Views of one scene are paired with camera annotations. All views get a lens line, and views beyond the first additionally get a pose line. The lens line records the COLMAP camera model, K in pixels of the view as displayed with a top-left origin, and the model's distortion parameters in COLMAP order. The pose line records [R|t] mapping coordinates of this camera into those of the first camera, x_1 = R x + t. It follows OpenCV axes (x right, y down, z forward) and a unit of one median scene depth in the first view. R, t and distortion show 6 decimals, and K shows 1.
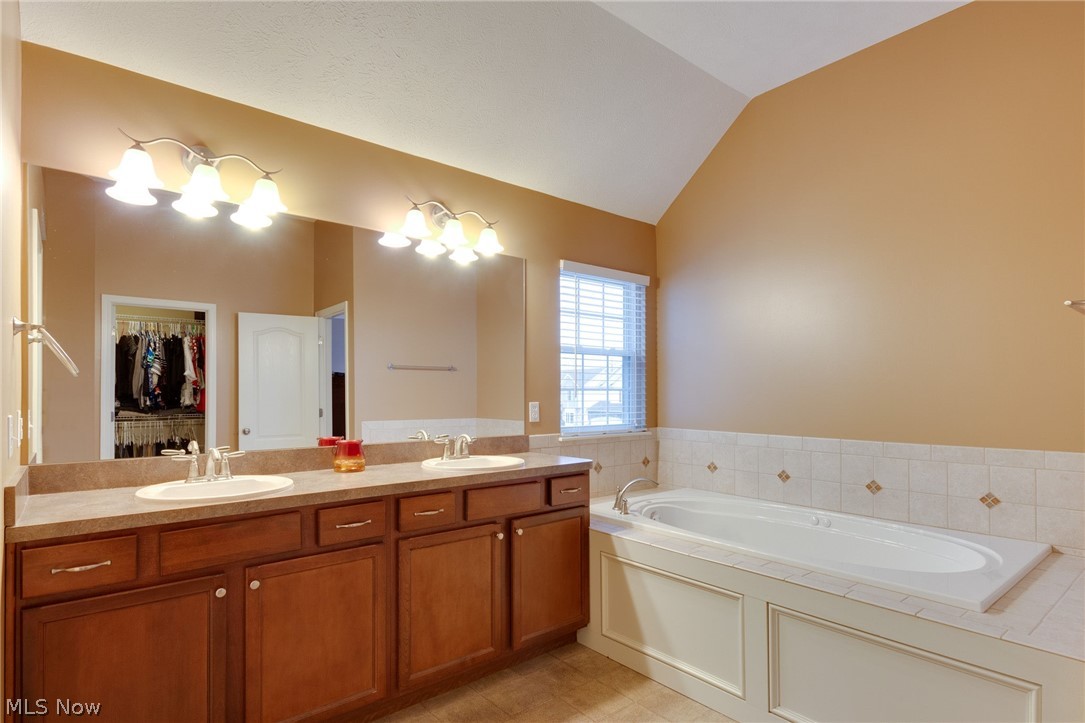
lens RADIAL K [[554.4, 0, 552.5], [0, 554.4, 390.0], [0, 0, 1]] dist [0.005376, 0.001177]
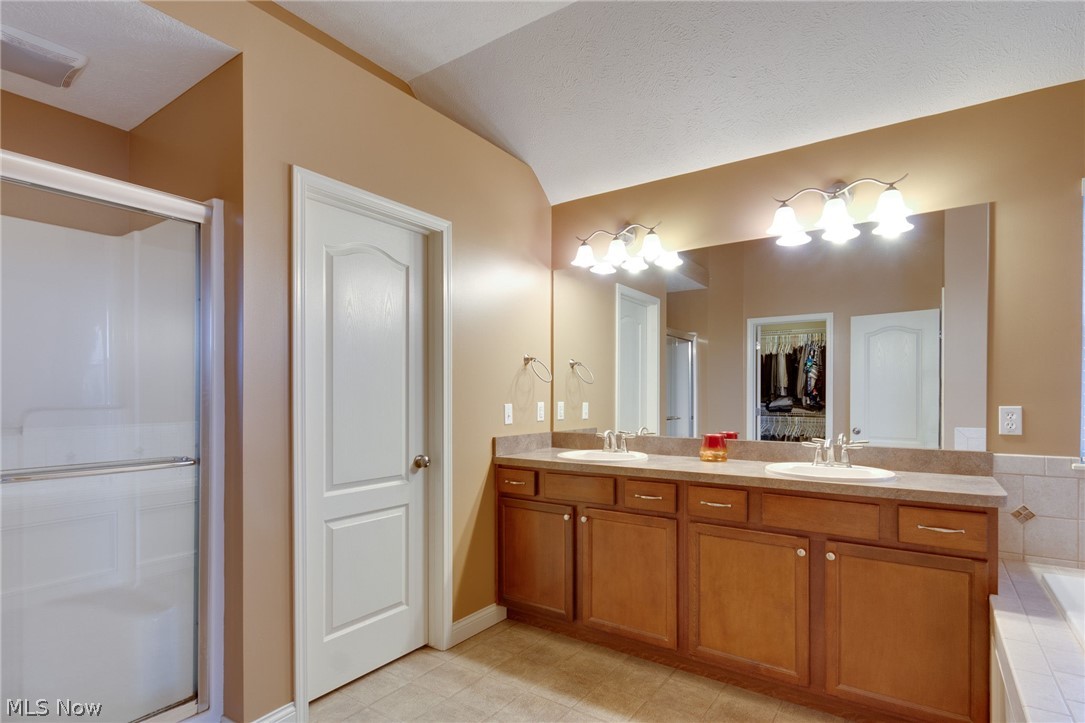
lens RADIAL K [[554.4, 0, 553.6], [0, 554.4, 397.9], [0, 0, 1]] dist [0.005376, 0.001177]
pose [[0.277388, 0.006366, -0.960737, 0.471854], [0.004908, 0.999956, 0.008043, 0.003358], [0.960745, -0.006947, 0.277345, 0.266380]]
